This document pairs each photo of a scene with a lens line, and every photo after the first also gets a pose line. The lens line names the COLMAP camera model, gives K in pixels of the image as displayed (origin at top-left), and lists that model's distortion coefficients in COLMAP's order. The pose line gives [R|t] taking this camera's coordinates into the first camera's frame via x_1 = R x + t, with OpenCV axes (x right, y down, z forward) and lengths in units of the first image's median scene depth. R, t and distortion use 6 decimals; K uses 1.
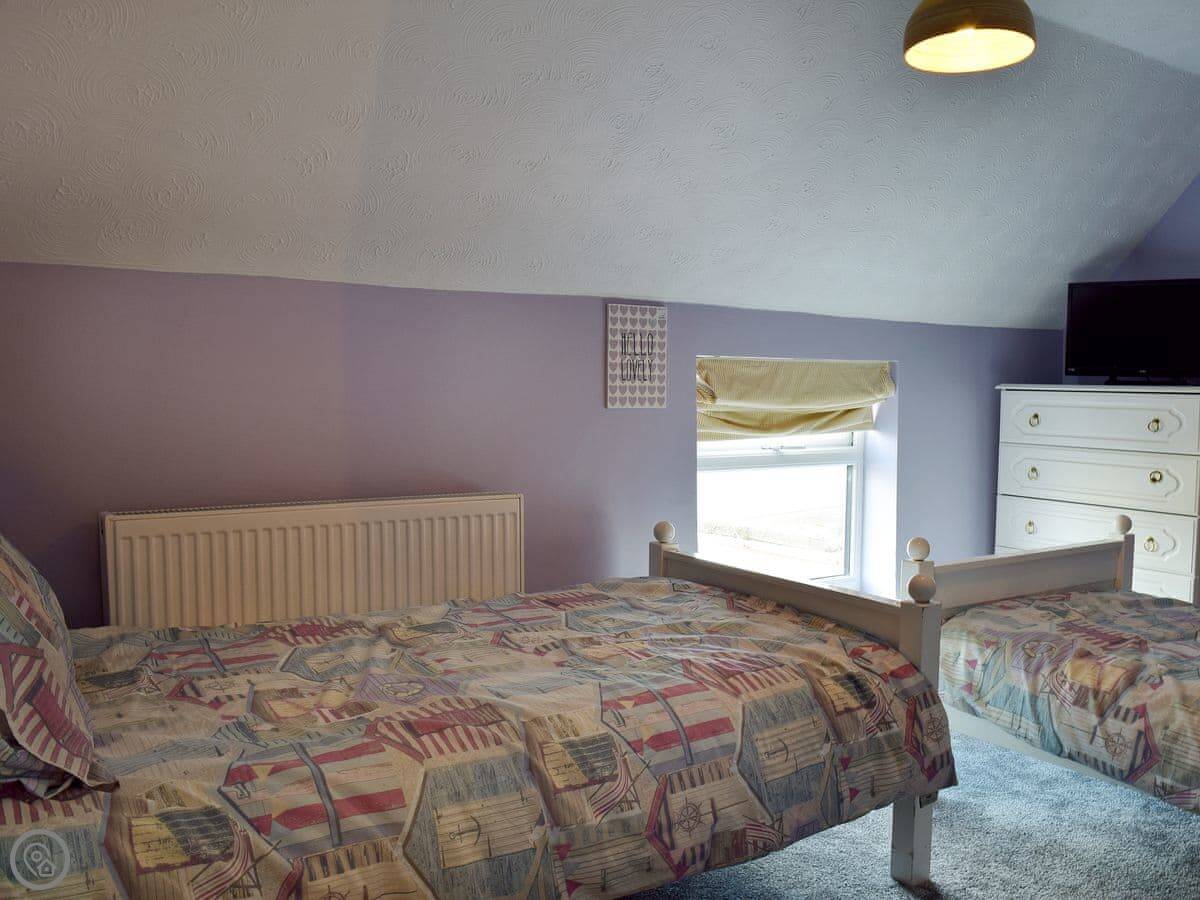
lens RADIAL K [[1075.8, 0, 599.9], [0, 1075.8, 451.2], [0, 0, 1]] dist [-0.085954, -0.002718]
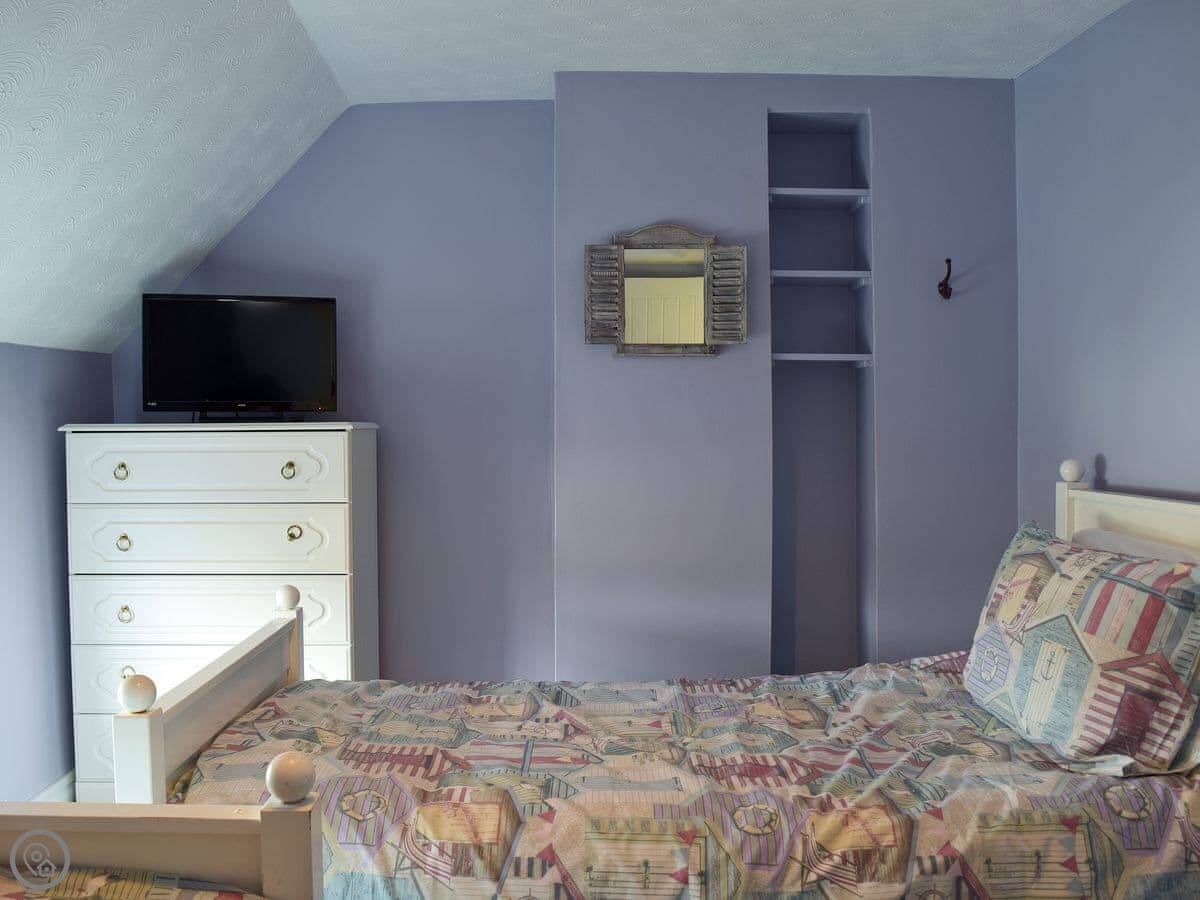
lens RADIAL K [[1075.8, 0, 599.2], [0, 1075.8, 456.3], [0, 0, 1]] dist [-0.085954, -0.002718]
pose [[0.509516, -0.042455, 0.859413, -0.097355], [0.066536, 0.997736, 0.009841, -0.039261], [-0.857885, 0.052167, 0.511187, 0.514934]]
